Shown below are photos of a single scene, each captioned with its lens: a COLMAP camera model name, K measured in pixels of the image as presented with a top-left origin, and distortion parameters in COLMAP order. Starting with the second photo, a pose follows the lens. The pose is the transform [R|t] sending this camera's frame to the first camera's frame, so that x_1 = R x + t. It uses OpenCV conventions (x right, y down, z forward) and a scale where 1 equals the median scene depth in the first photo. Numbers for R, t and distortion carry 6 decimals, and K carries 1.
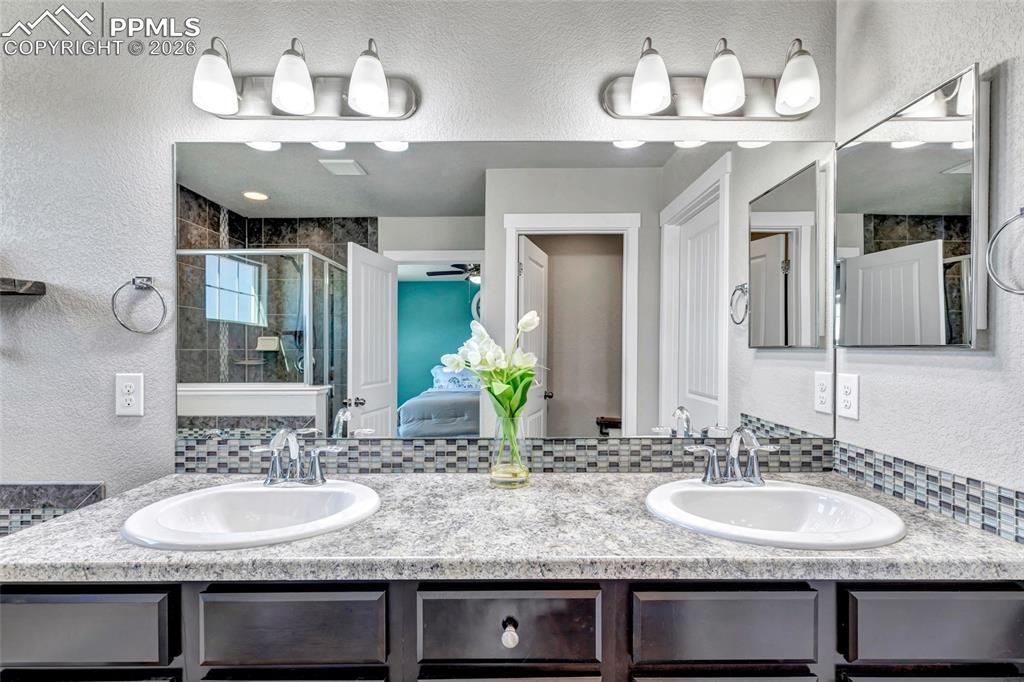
lens RADIAL K [[479.9, 0, 537.5], [0, 479.9, 357.1], [0, 0, 1]] dist [0.006860, -0.001274]
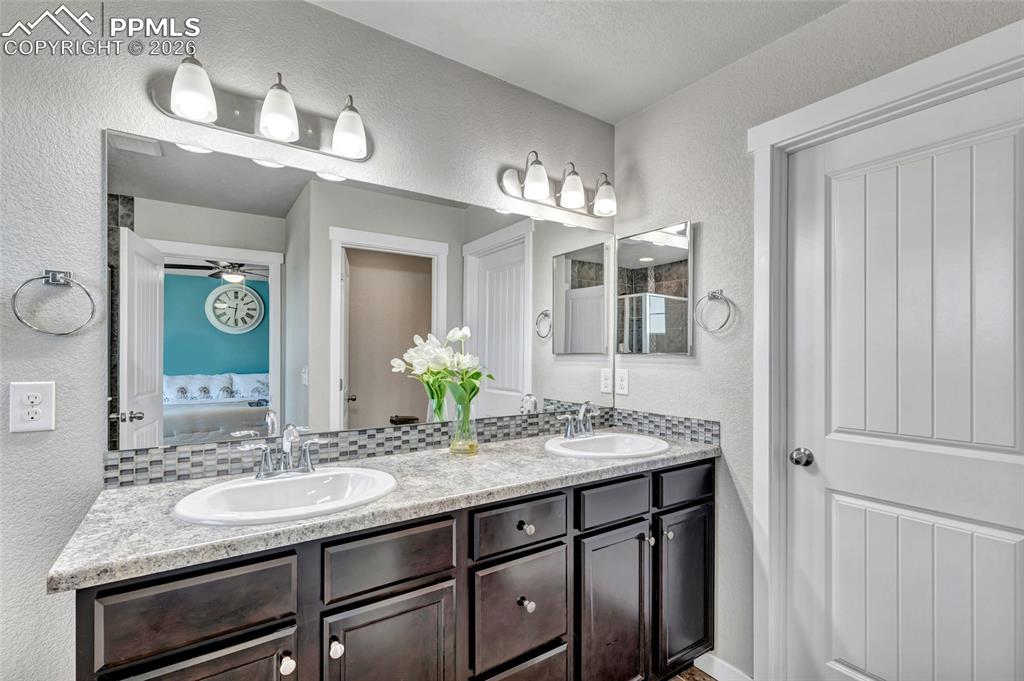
lens RADIAL K [[479.9, 0, 526.5], [0, 479.9, 359.2], [0, 0, 1]] dist [0.006860, -0.001274]
pose [[0.814474, -0.003532, 0.580189, -0.628336], [0.007670, 0.999960, -0.004681, 0.004932], [-0.580149, 0.008263, 0.814468, -0.207094]]
